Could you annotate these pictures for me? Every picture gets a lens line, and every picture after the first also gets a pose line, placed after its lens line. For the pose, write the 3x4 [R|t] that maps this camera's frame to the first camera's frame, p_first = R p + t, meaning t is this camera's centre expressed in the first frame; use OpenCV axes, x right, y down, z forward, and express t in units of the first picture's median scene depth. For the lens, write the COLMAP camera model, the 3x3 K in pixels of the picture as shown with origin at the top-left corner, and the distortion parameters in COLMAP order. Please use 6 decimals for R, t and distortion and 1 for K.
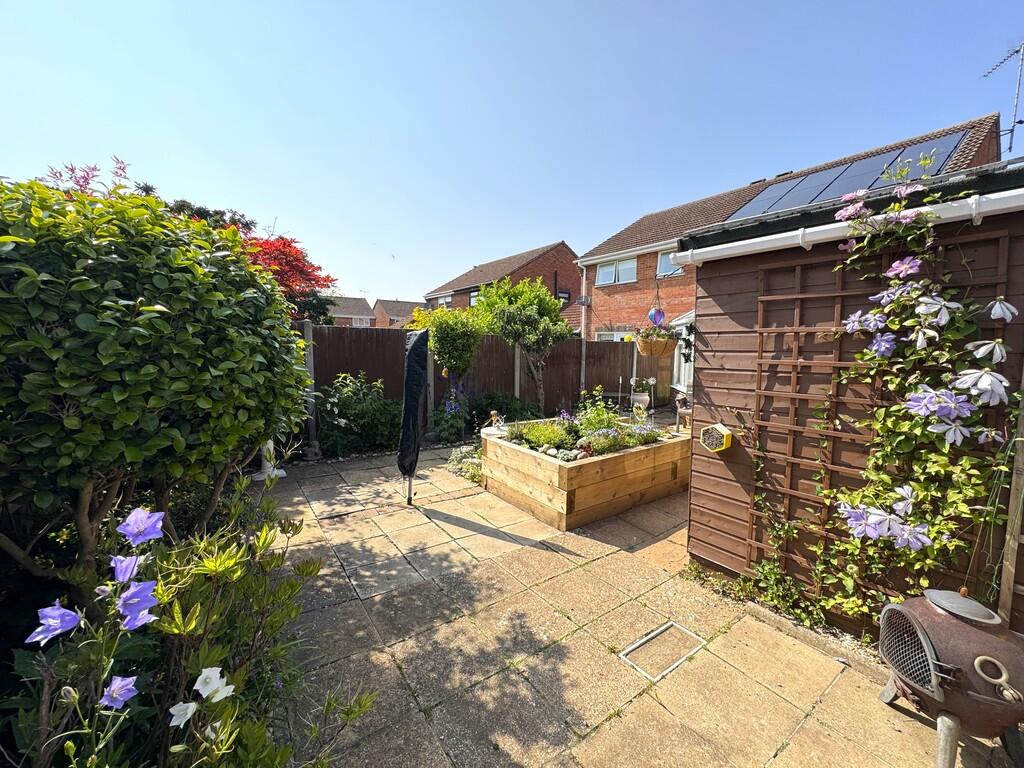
lens RADIAL K [[409.0, 0, 512.3], [0, 409.0, 385.6], [0, 0, 1]] dist [-0.000342, 0.000371]
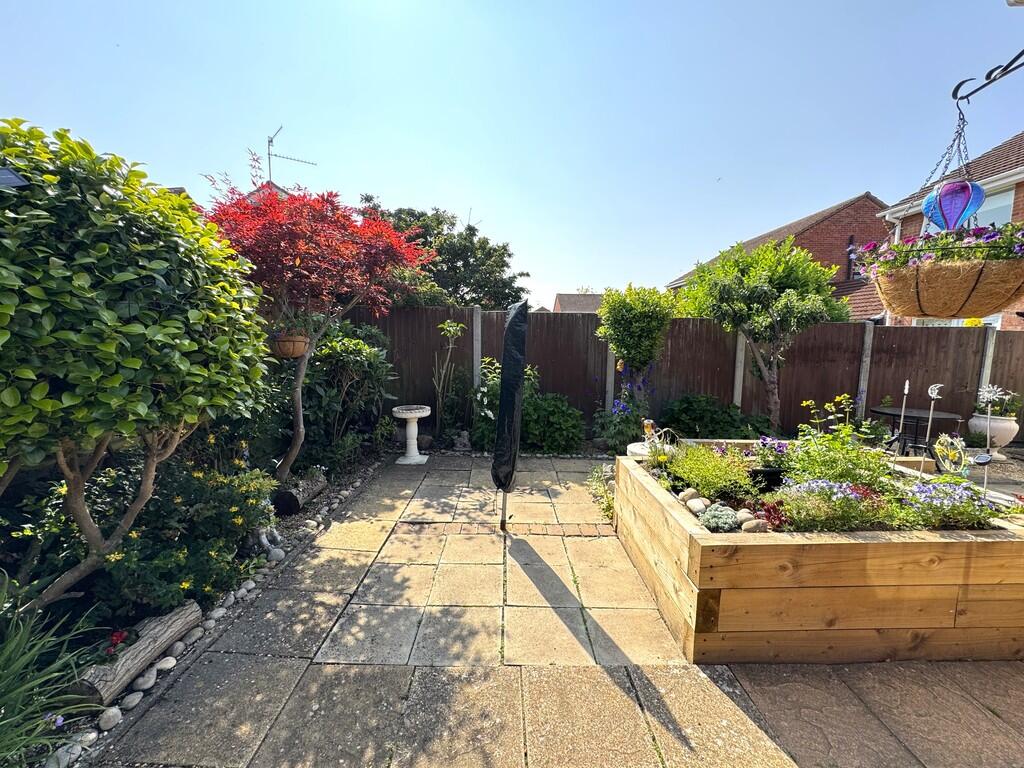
lens RADIAL K [[409.0, 0, 512.3], [0, 409.0, 385.6], [0, 0, 1]] dist [-0.000342, 0.000371]
pose [[0.826486, 0.060349, -0.559714, 0.169627], [-0.055796, 0.998123, 0.025230, -0.000912], [0.560186, 0.010377, 0.828302, 0.342980]]
